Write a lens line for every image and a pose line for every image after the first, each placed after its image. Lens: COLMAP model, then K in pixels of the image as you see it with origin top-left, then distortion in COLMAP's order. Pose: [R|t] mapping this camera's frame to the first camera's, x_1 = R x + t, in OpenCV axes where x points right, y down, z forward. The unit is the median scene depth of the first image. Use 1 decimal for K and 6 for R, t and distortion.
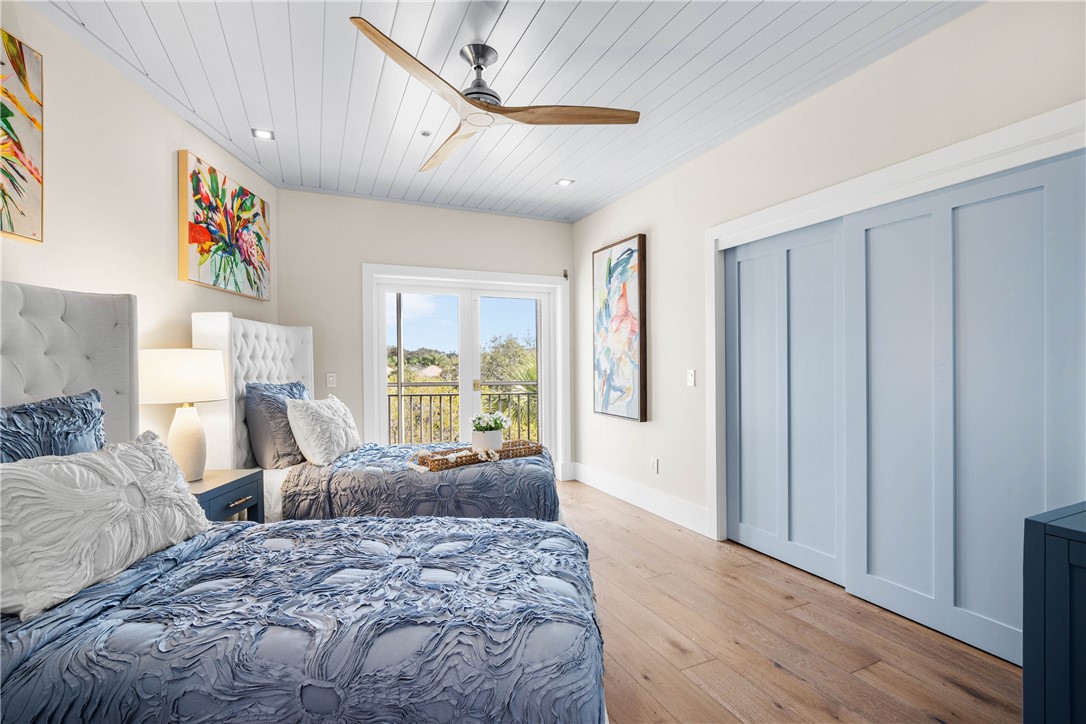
lens RADIAL K [[497.2, 0, 544.4], [0, 497.2, 363.5], [0, 0, 1]] dist [-0.024777, 0.000249]
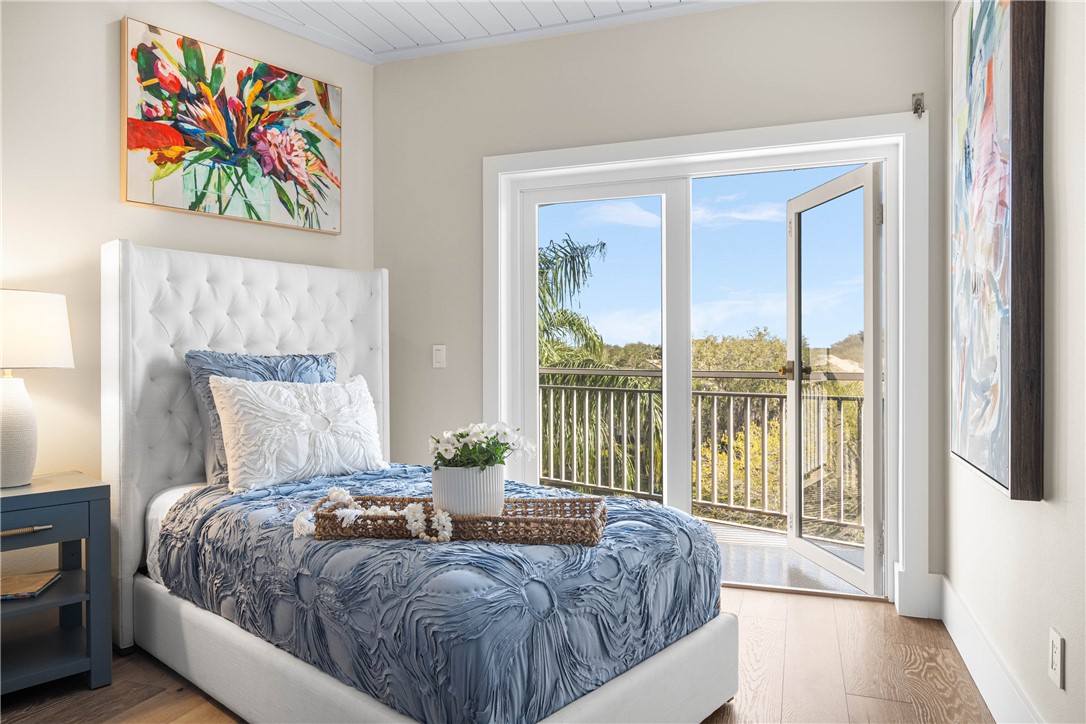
lens RADIAL K [[697.7, 0, 545.6], [0, 697.7, 357.2], [0, 0, 1]] dist [0.001100, 0.001128]
pose [[0.719220, 0.009794, -0.694713, 0.353636], [-0.005701, 0.999950, 0.008194, 0.035914], [0.694759, -0.001933, 0.719240, 0.615680]]
